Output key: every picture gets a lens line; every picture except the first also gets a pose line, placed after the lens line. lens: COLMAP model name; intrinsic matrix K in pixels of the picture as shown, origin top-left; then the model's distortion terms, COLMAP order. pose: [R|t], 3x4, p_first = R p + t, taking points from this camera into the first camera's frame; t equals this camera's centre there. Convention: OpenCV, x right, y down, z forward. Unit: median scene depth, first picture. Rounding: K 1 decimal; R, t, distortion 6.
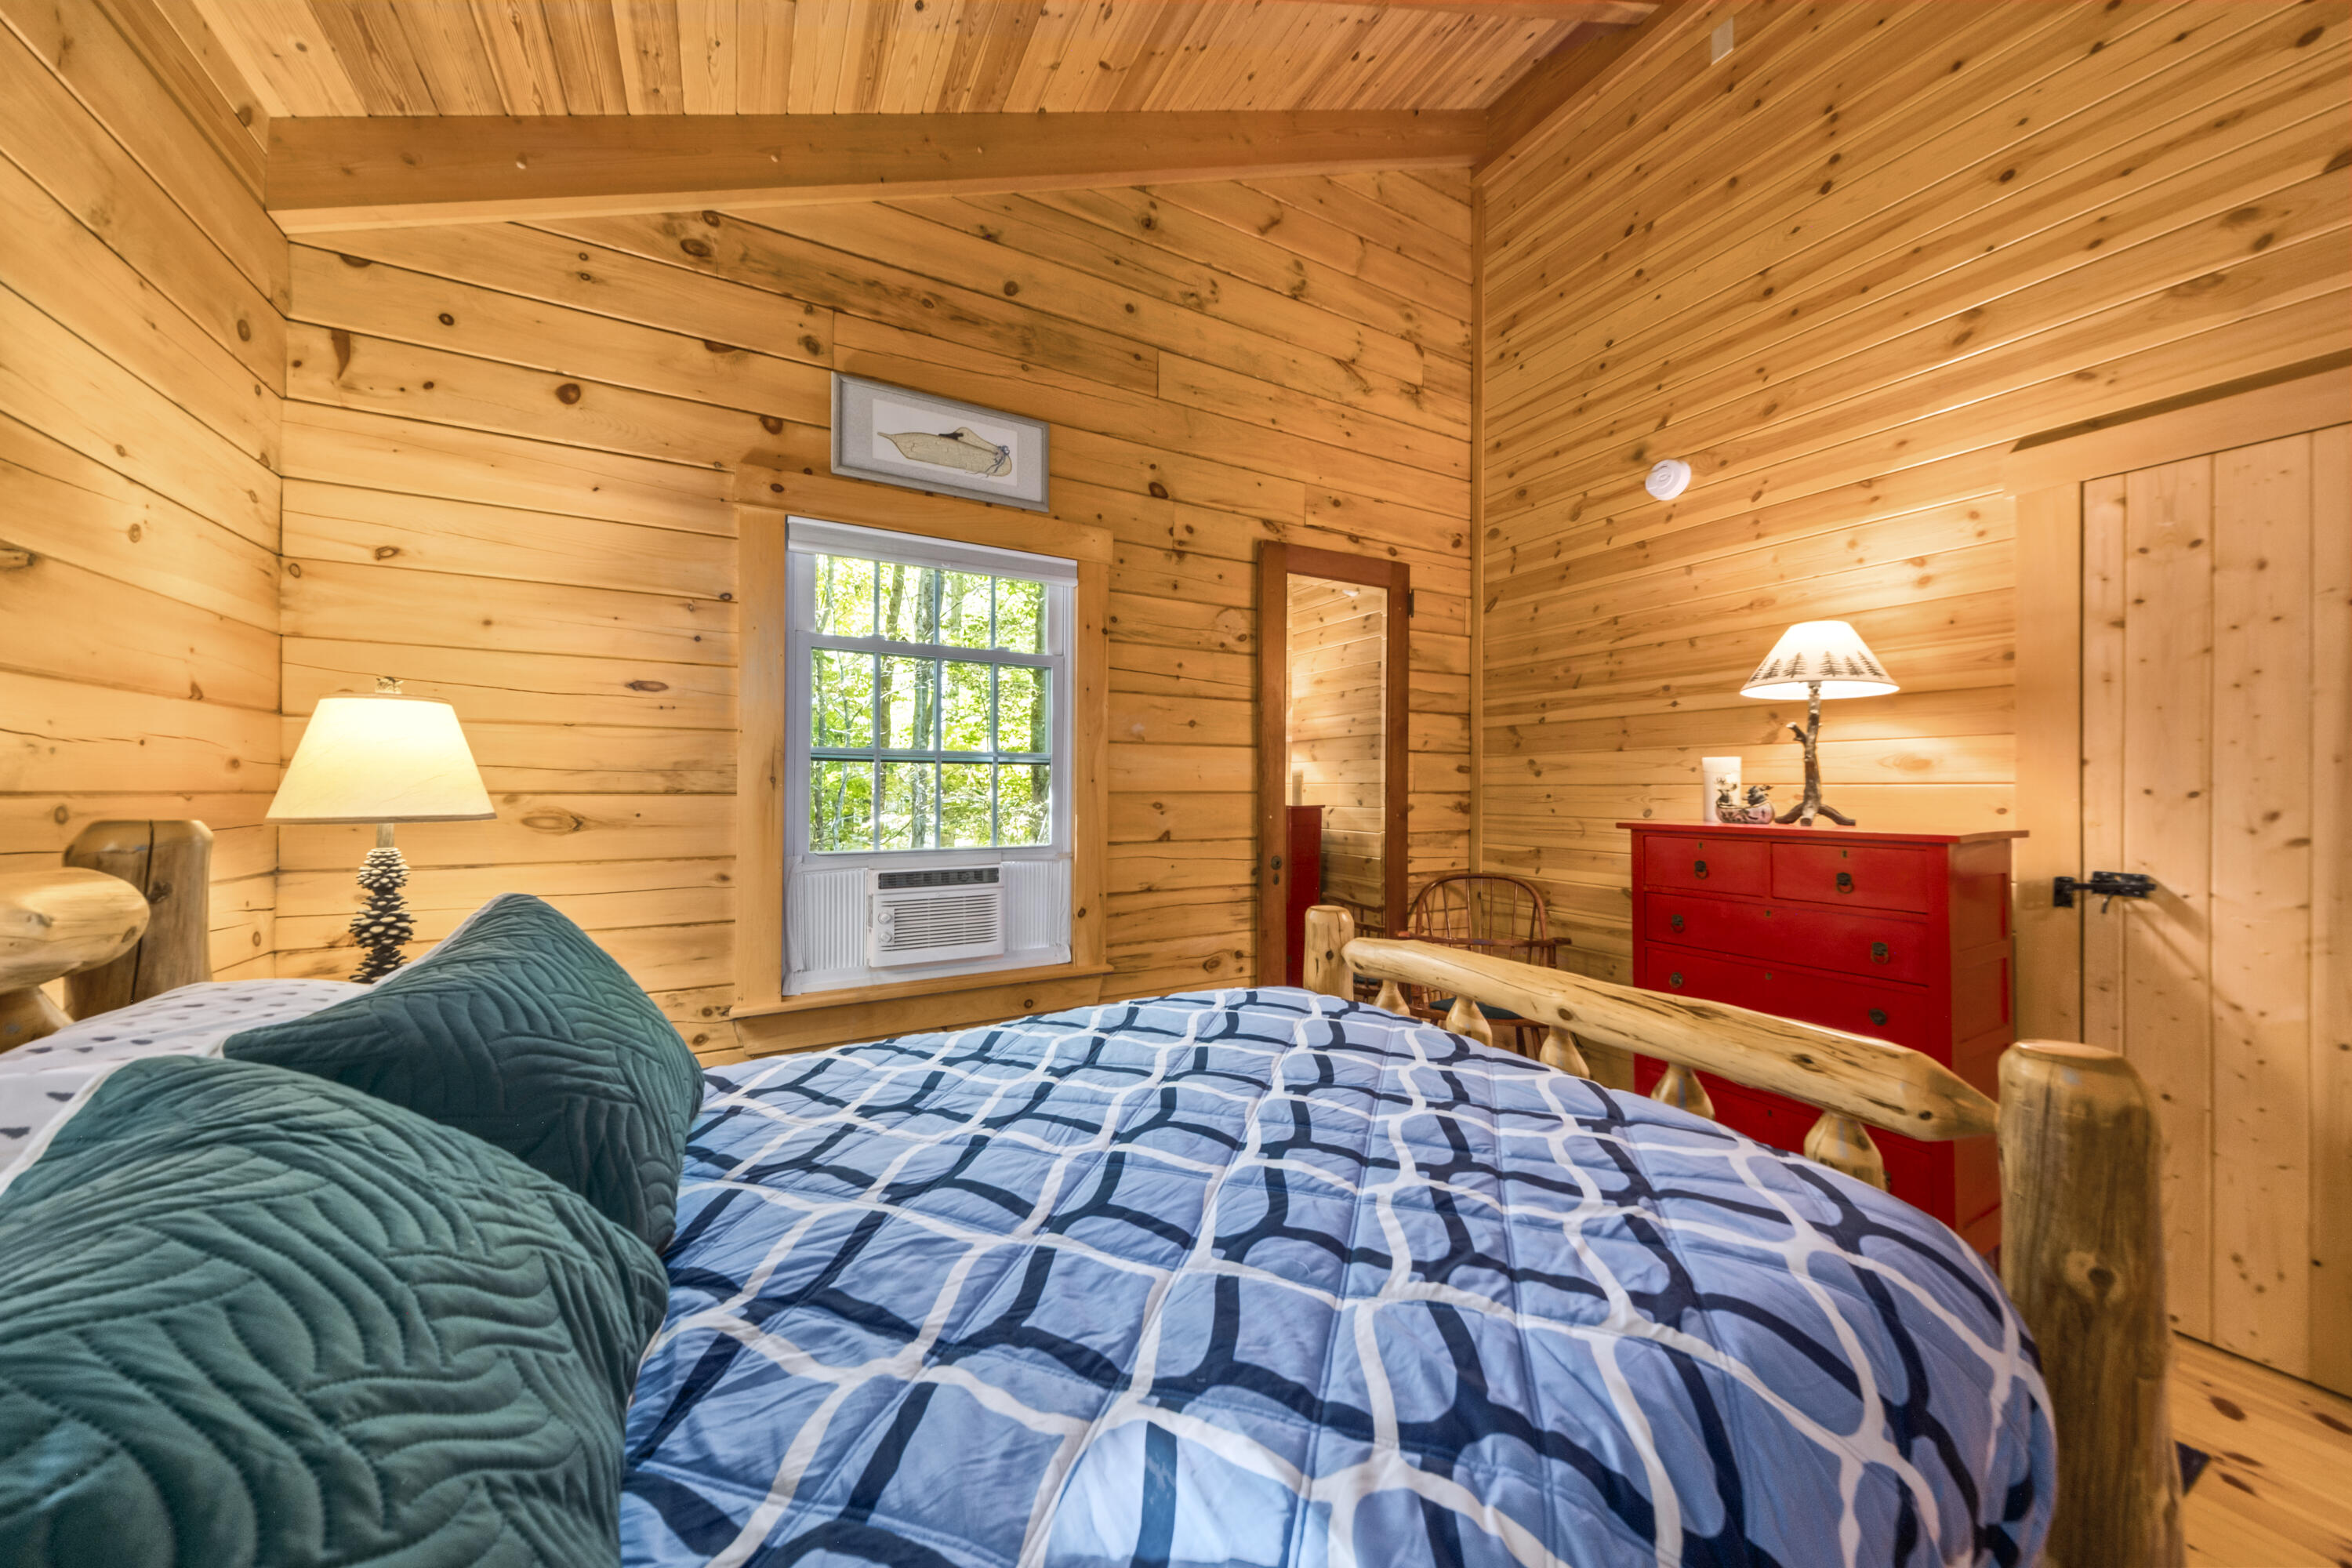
lens RADIAL K [[797.1, 0, 1184.2], [0, 797.1, 788.4], [0, 0, 1]] dist [-0.002677, -0.000170]
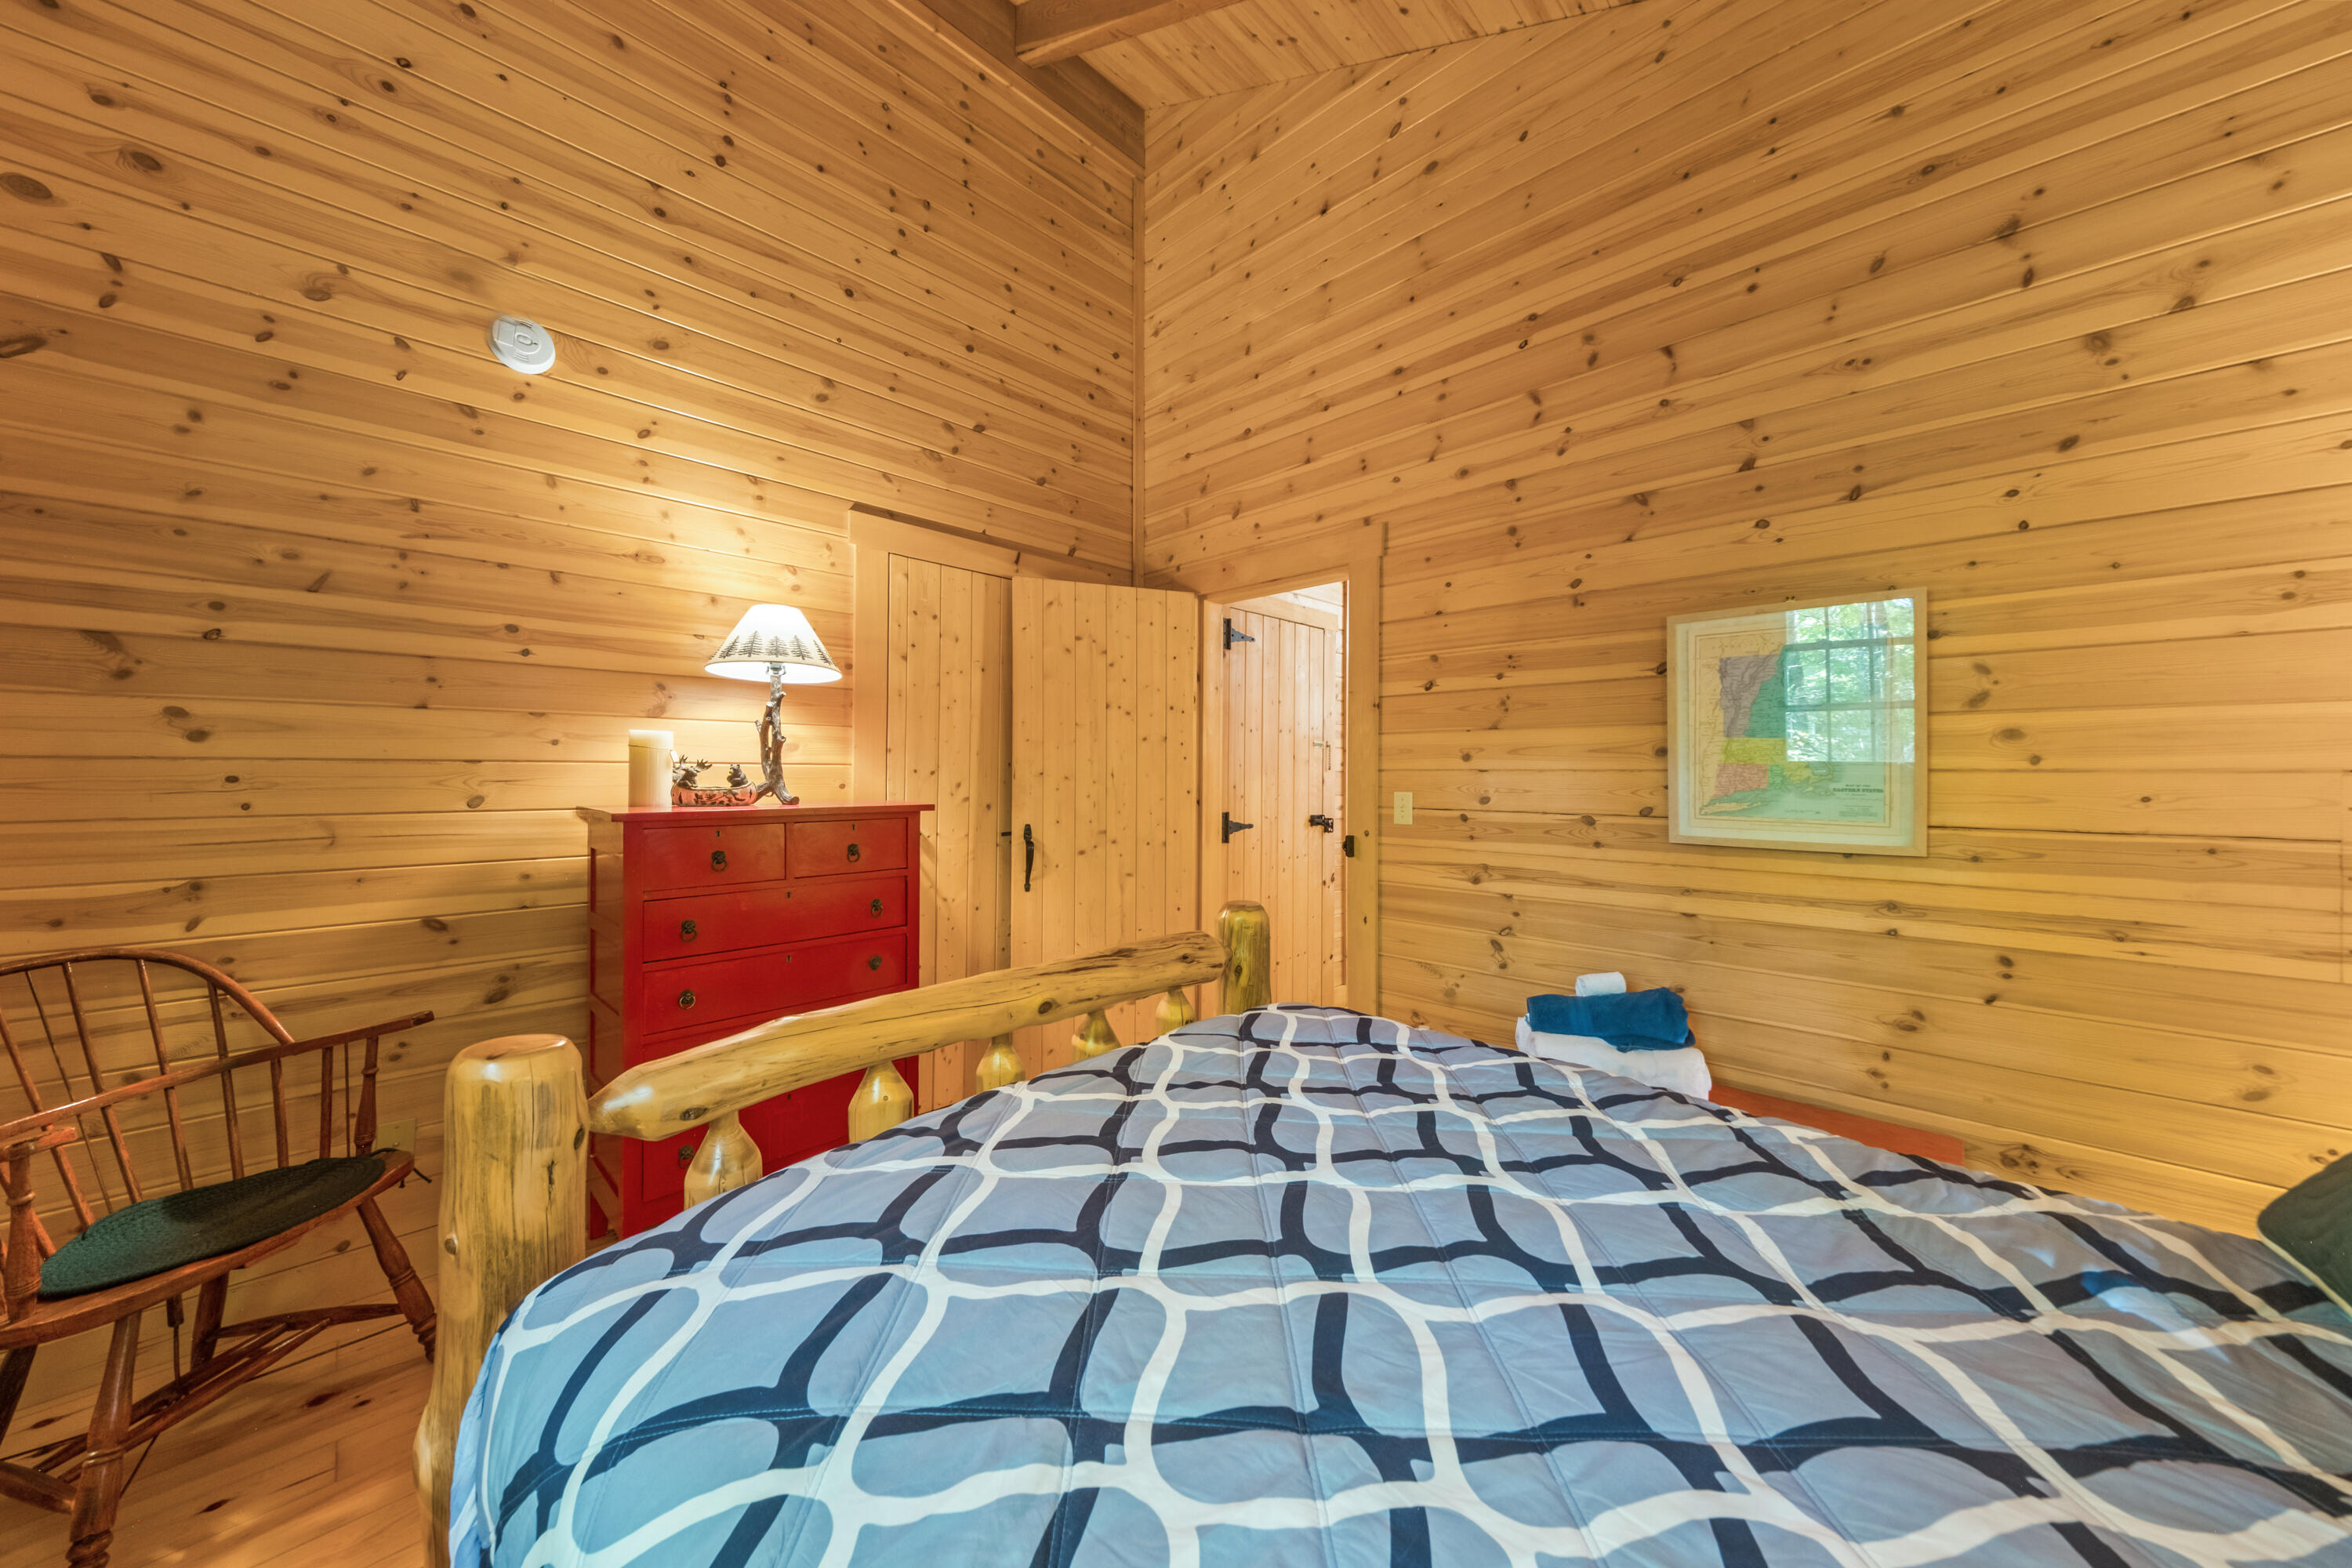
lens RADIAL K [[797.1, 0, 1185.1], [0, 797.1, 772.0], [0, 0, 1]] dist [-0.002677, -0.000170]
pose [[-0.282039, -0.007740, 0.959372, -0.295799], [-0.009723, 0.999939, 0.005209, -0.005140], [-0.959354, -0.007859, -0.282097, 0.681797]]
